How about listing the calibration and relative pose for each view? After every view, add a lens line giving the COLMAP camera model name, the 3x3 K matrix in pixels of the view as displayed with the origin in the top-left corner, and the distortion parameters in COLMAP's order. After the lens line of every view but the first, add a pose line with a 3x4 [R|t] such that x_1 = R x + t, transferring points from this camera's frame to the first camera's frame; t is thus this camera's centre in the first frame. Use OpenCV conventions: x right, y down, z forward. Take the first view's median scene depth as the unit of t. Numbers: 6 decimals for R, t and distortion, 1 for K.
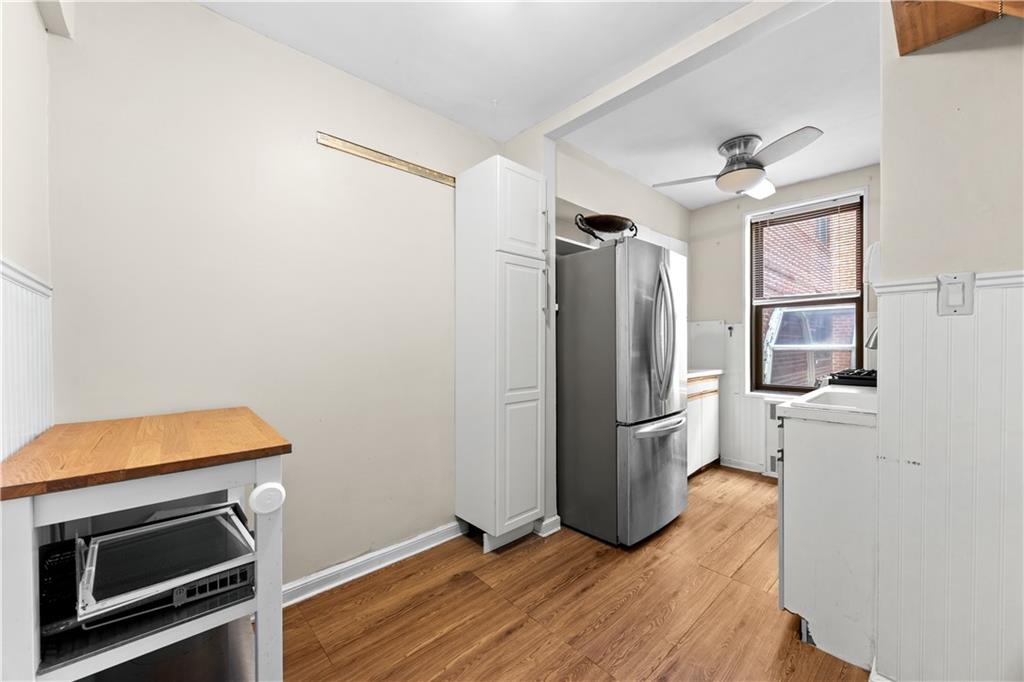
lens RADIAL K [[395.7, 0, 515.3], [0, 395.7, 342.7], [0, 0, 1]] dist [-0.000773, -0.000026]
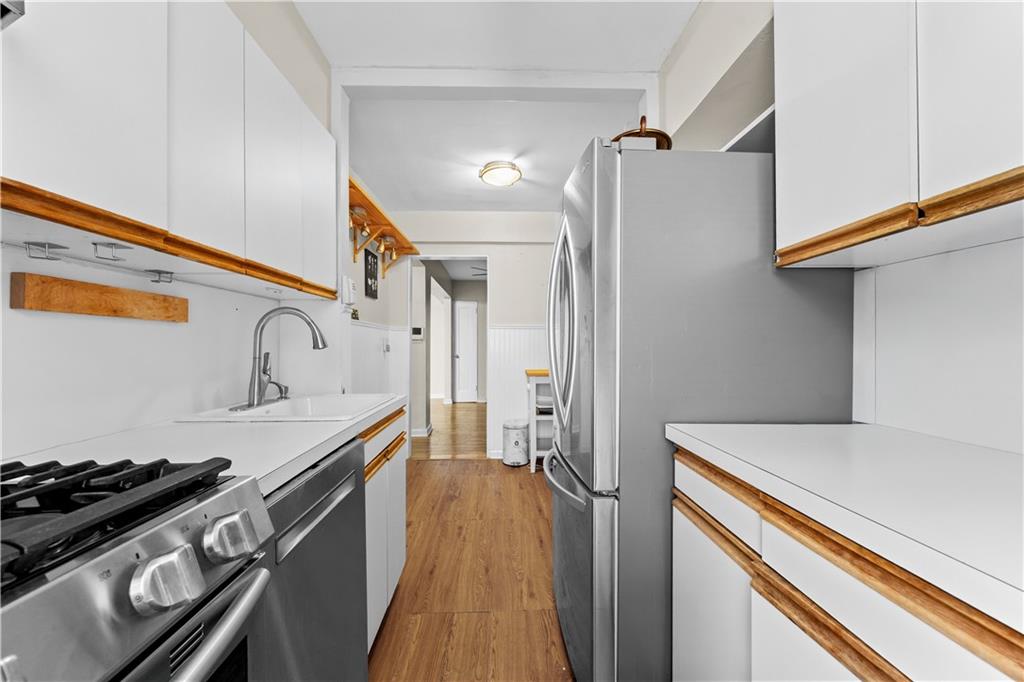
lens RADIAL K [[401.1, 0, 511.2], [0, 401.1, 346.5], [0, 0, 1]] dist [0.000539, 0.000094]
pose [[-0.660182, 0.006525, -0.751077, 0.701299], [0.006955, 0.999972, 0.002574, 0.006893], [0.751073, -0.003525, -0.660209, 1.051031]]
